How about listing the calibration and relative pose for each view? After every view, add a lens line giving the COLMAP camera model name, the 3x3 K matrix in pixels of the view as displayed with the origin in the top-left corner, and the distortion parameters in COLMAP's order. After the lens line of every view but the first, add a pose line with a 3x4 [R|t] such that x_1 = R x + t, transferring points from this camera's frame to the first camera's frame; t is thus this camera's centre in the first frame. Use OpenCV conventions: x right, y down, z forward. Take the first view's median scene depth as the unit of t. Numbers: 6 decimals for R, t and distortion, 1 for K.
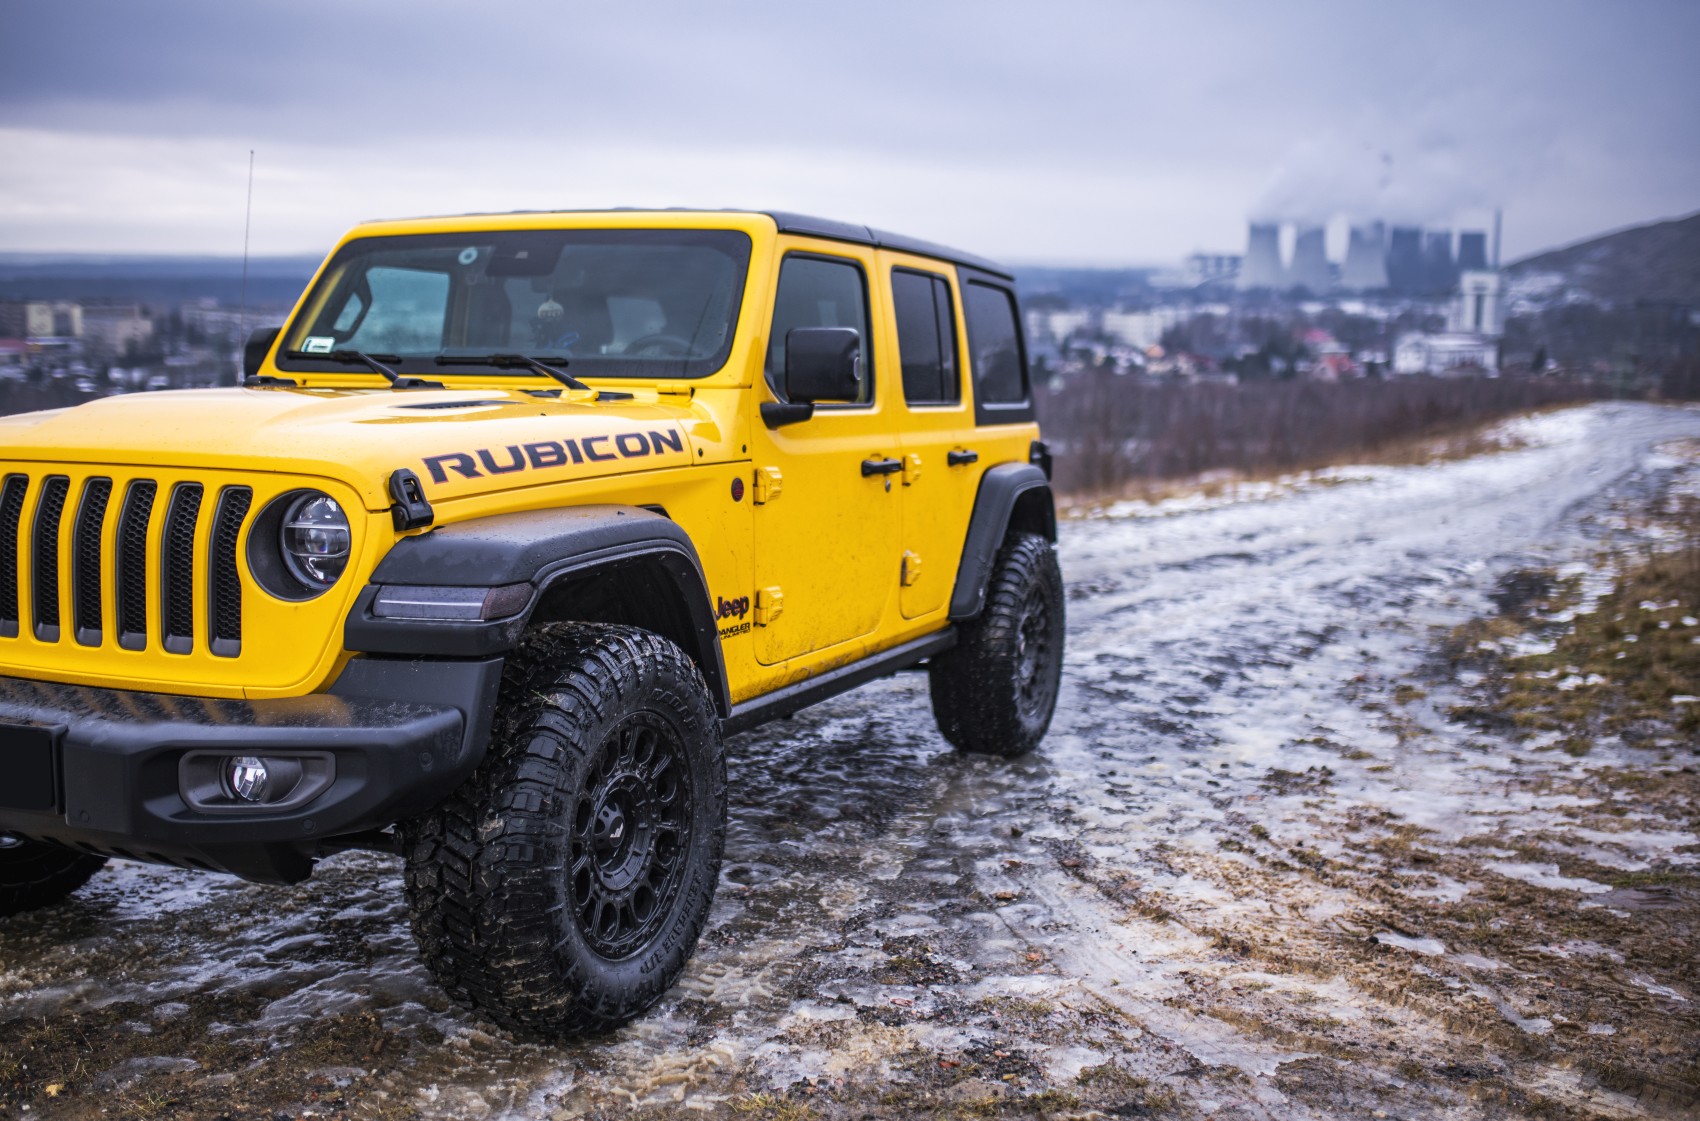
lens RADIAL K [[1653.4, 0, 864.9], [0, 1653.4, 560.5], [0, 0, 1]] dist [-0.064256, 0.000000]
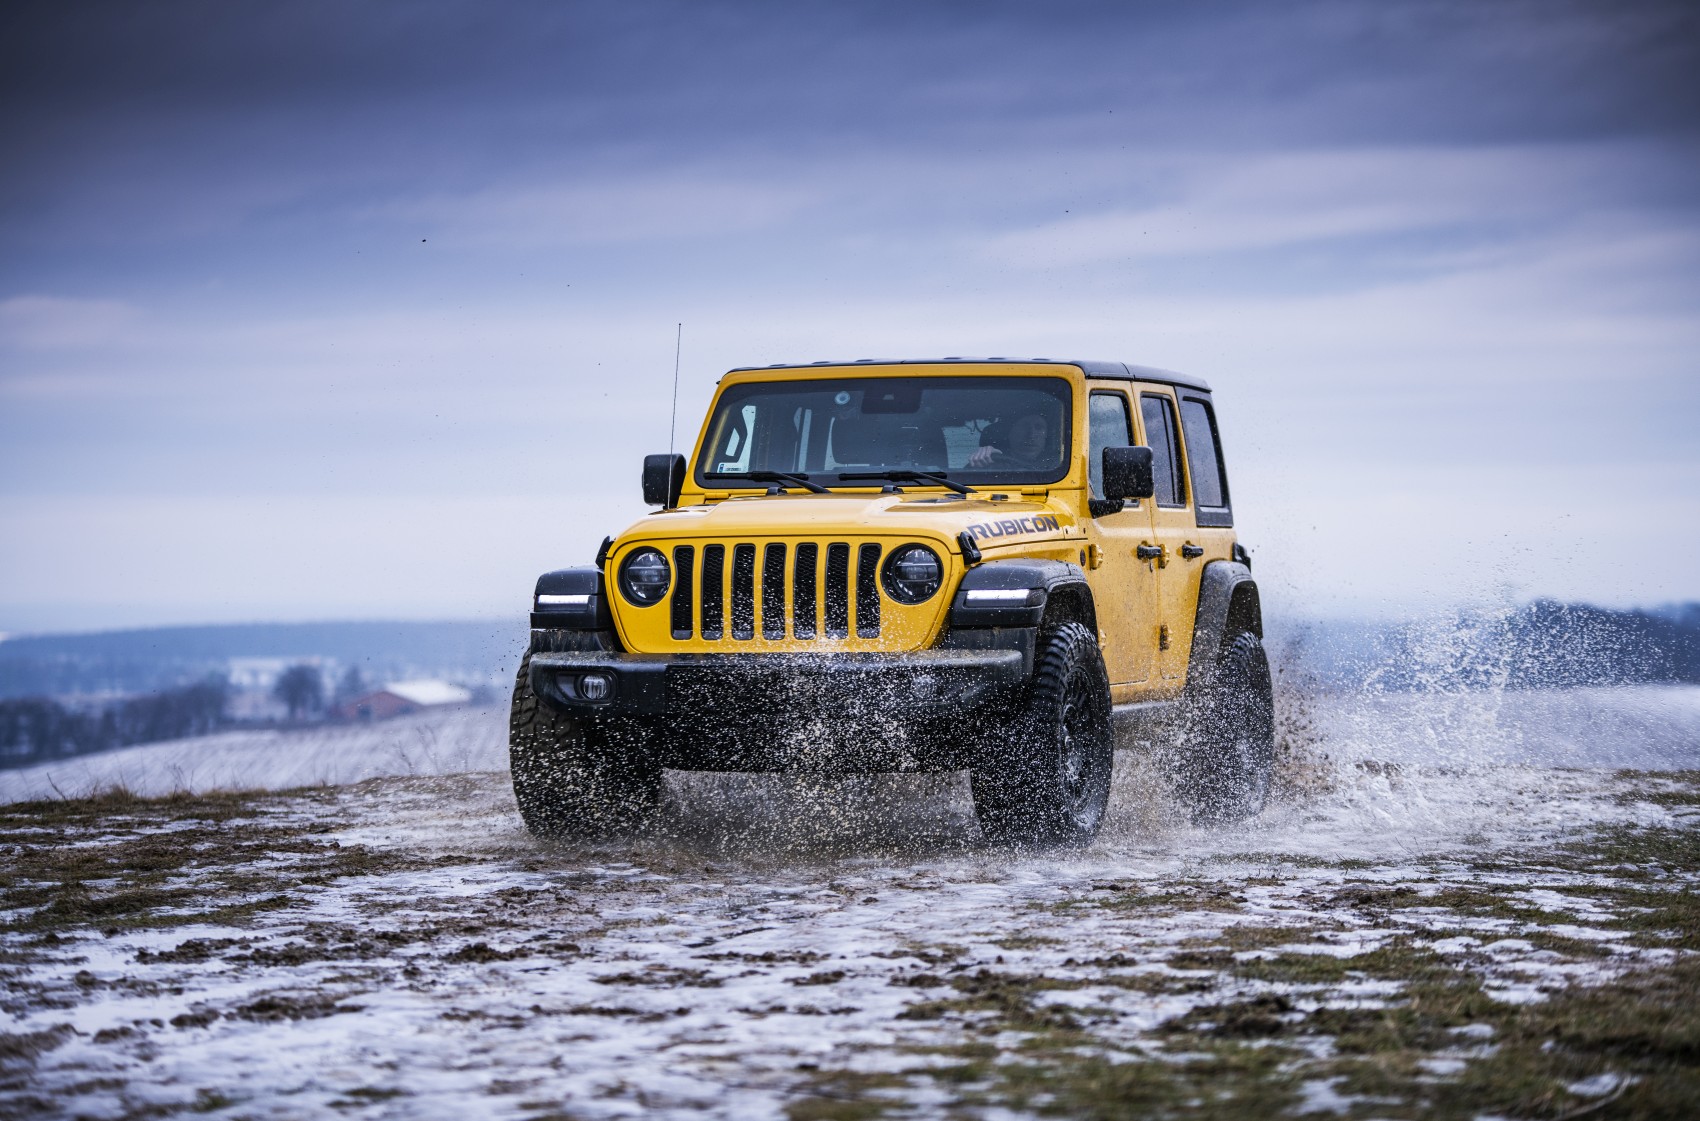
lens RADIAL K [[5233.2, 0, 851.1], [0, 5233.2, 559.1], [0, 0, 1]] dist [0.136025, 0.000000]
pose [[0.994579, -0.029358, 0.099755, -0.726306], [0.040133, 0.993364, -0.107784, 0.438028], [-0.095929, 0.111203, 0.989157, -3.475914]]
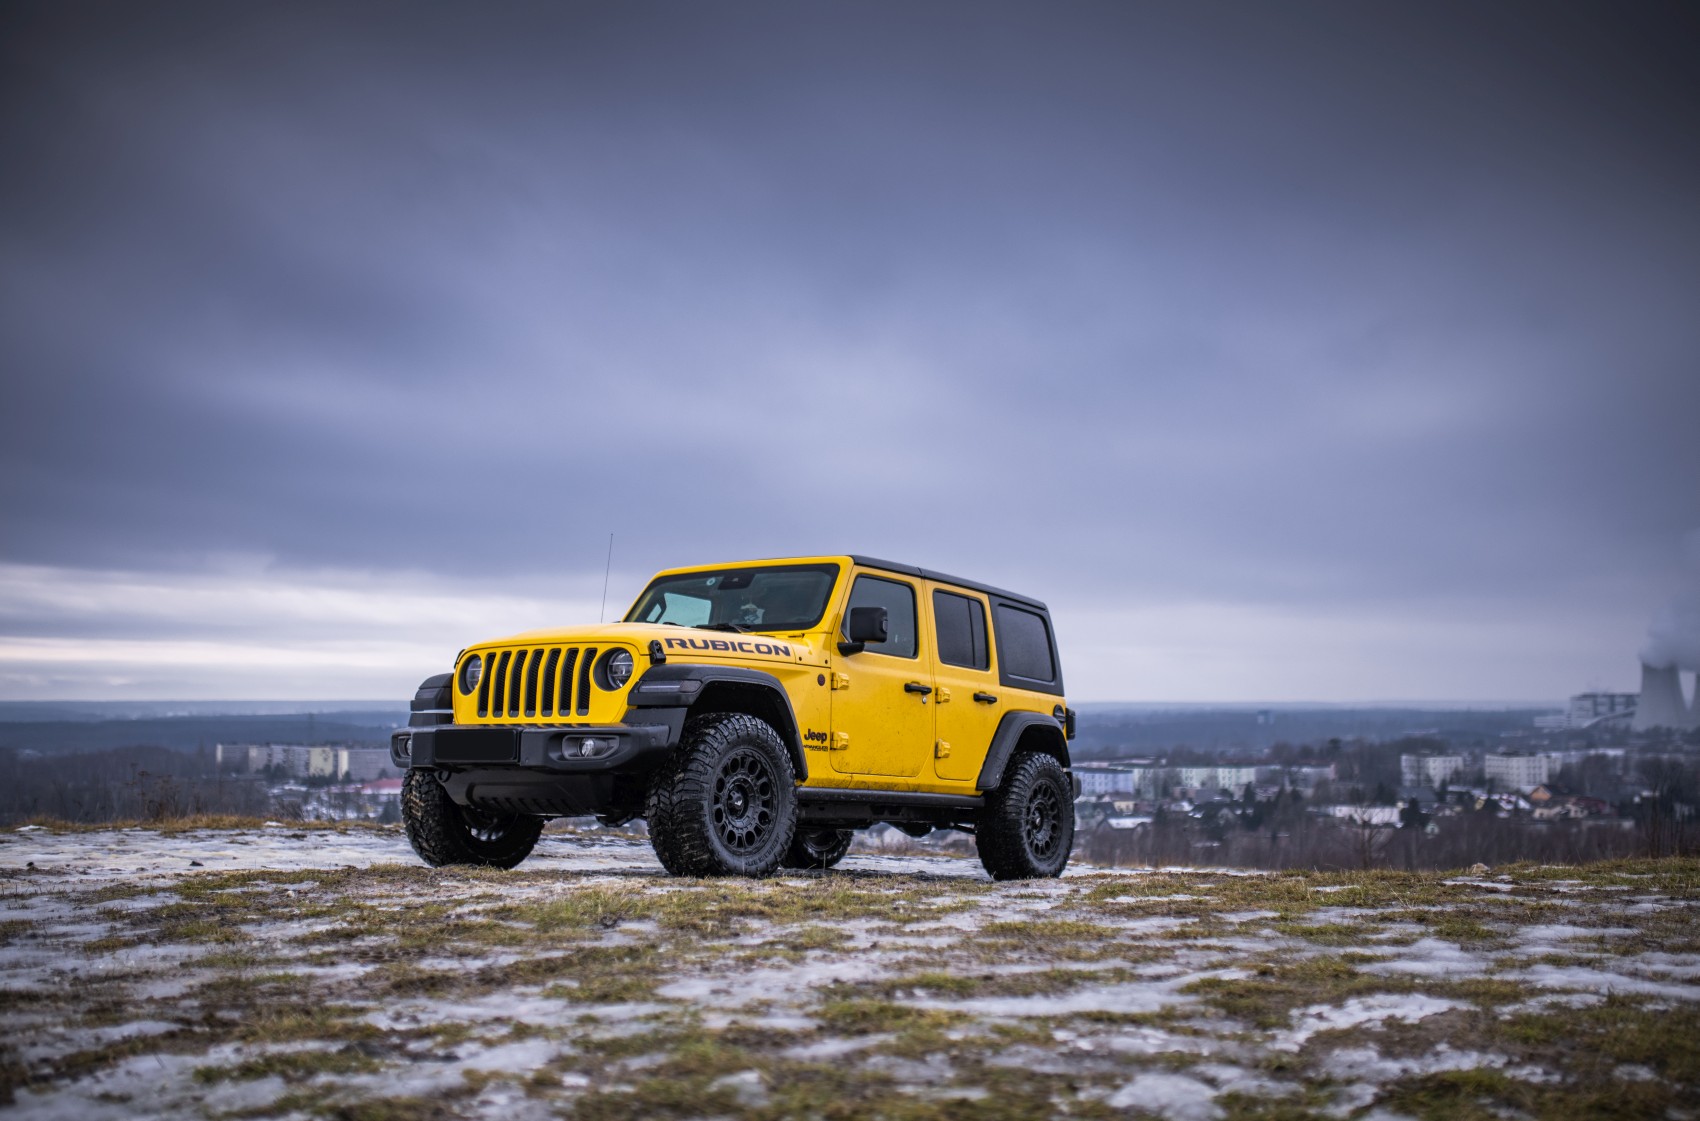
lens RADIAL K [[1653.4, 0, 852.1], [0, 1653.4, 569.6], [0, 0, 1]] dist [-0.064256, 0.000000]
pose [[0.974898, -0.026570, -0.221059, 0.420740], [-0.031801, 0.966059, -0.256357, 0.351709], [0.220368, 0.256952, 0.940964, -0.980511]]
